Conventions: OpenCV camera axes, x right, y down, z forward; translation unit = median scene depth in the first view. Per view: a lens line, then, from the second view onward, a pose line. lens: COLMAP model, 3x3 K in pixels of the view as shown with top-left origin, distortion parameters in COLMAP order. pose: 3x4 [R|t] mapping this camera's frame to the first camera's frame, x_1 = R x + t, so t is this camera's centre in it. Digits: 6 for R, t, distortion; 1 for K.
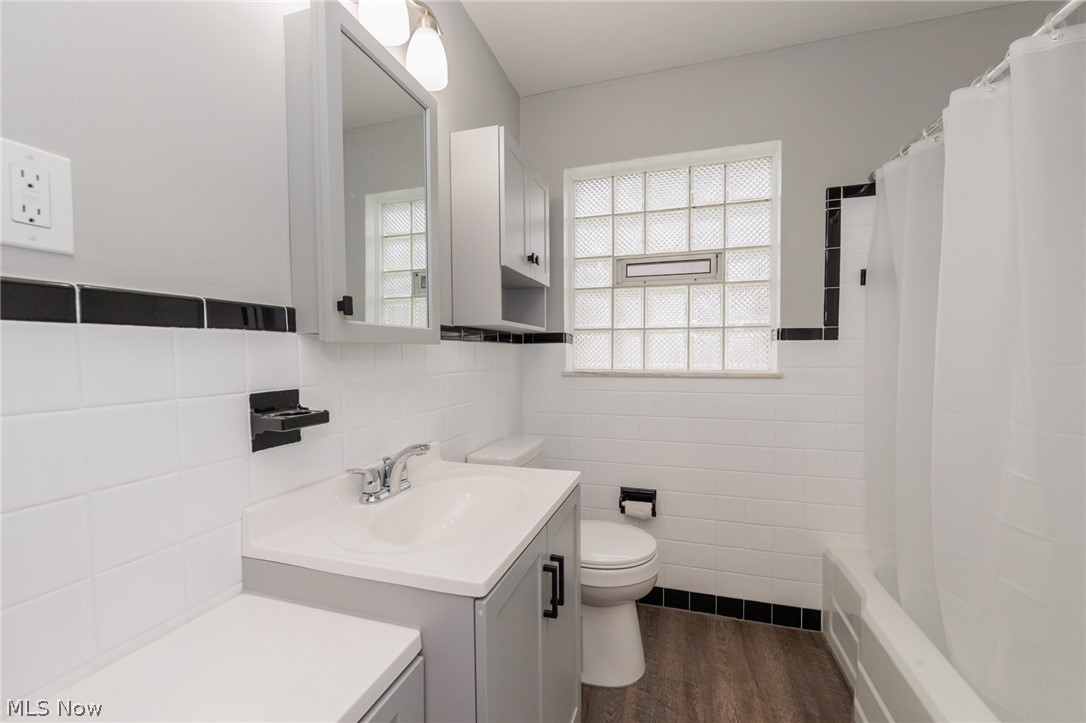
lens RADIAL K [[433.0, 0, 549.9], [0, 433.0, 362.8], [0, 0, 1]] dist [-0.003278, -0.000235]
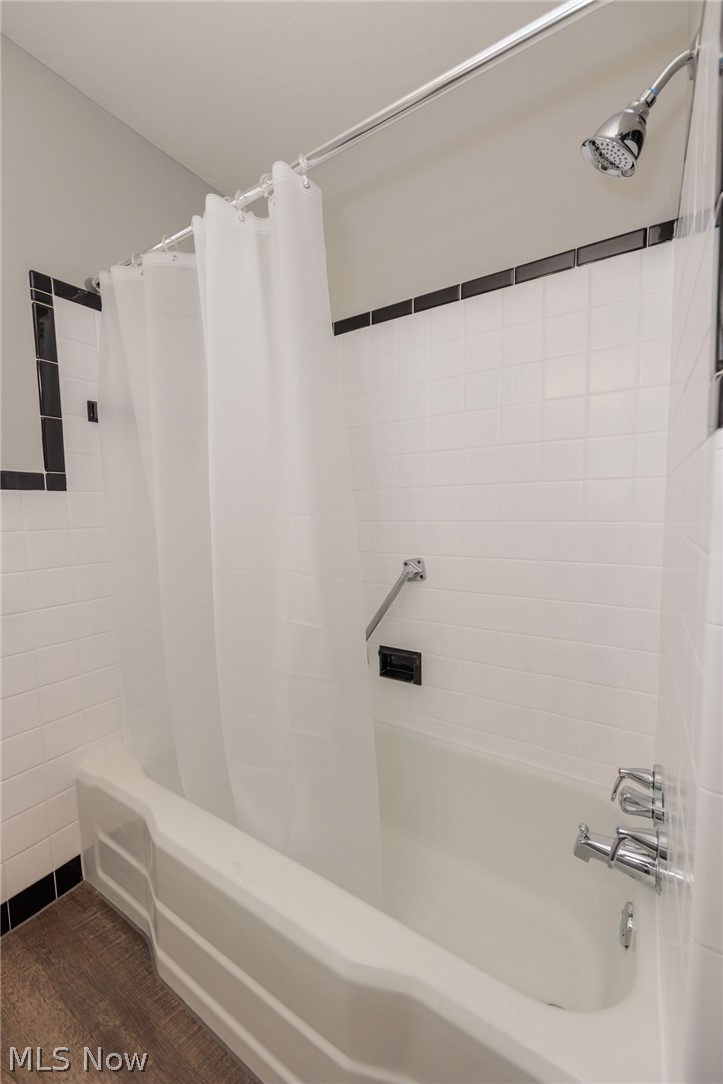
lens RADIAL K [[432.2, 0, 361.1], [0, 432.2, 538.3], [0, 0, 1]] dist [-0.003278, -0.000235]
pose [[0.280293, -0.082124, 0.956395, 0.101646], [0.046320, 0.996330, 0.071978, -0.002464], [-0.958796, 0.024125, 0.283068, 0.326560]]
